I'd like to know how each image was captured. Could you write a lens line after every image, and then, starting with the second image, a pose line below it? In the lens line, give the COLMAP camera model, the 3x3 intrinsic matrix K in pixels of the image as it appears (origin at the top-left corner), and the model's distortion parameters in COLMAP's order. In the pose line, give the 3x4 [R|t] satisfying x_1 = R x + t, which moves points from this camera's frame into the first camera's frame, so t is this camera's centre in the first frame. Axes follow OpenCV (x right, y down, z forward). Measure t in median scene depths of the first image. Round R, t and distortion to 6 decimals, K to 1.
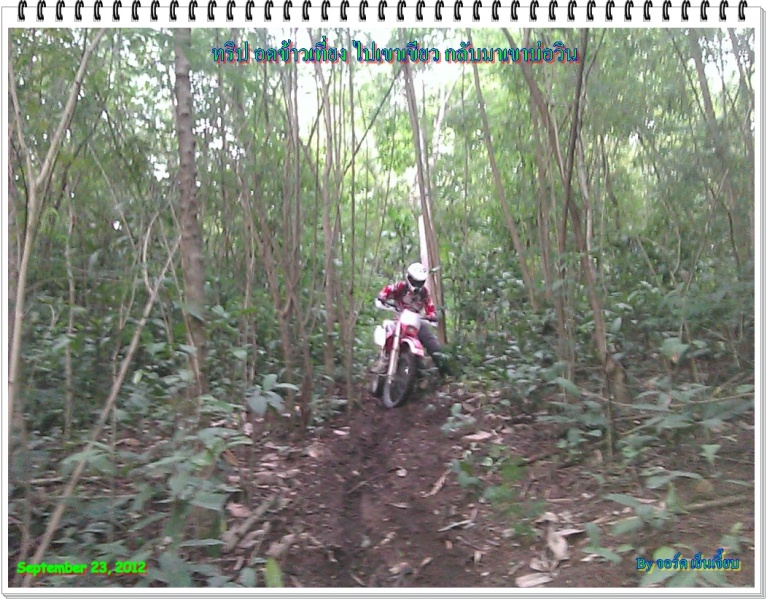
lens RADIAL K [[727.2, 0, 382.5], [0, 727.2, 308.0], [0, 0, 1]] dist [0.087974, -0.216856]
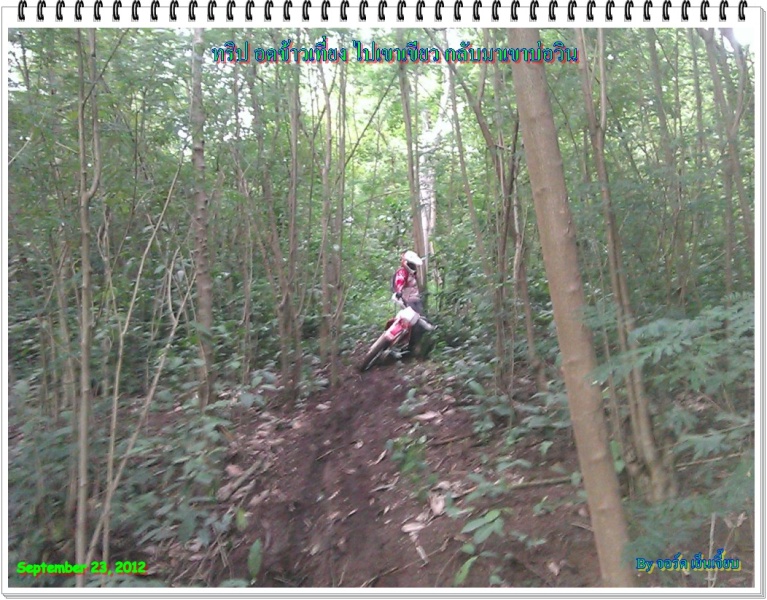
lens RADIAL K [[727.2, 0, 382.5], [0, 727.2, 308.0], [0, 0, 1]] dist [0.087974, -0.216856]
pose [[0.999285, 0.029707, -0.023409, 0.100759], [-0.027987, 0.997109, 0.070646, -0.128429], [0.025440, -0.069941, 0.997227, -0.332498]]
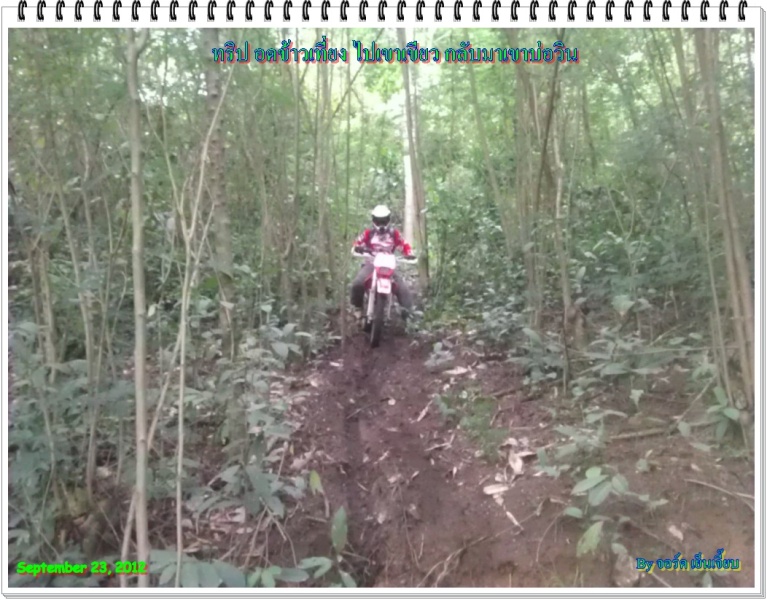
lens RADIAL K [[727.2, 0, 382.5], [0, 727.2, 308.0], [0, 0, 1]] dist [0.087974, -0.216856]
pose [[0.999276, 0.021144, 0.031639, -0.032428], [-0.024493, 0.993685, 0.109502, -0.062572], [-0.029123, -0.110197, 0.993483, -0.180742]]
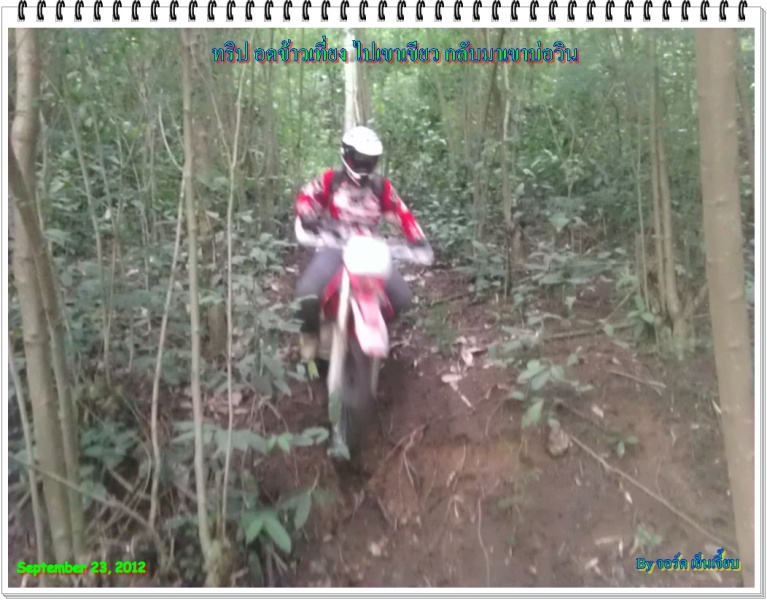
lens RADIAL K [[727.2, 0, 382.5], [0, 727.2, 308.0], [0, 0, 1]] dist [0.087974, -0.216856]
pose [[0.990330, 0.030641, 0.135302, -0.102185], [-0.061798, 0.970628, 0.232513, -0.084887], [-0.124204, -0.238626, 0.963136, -0.294270]]
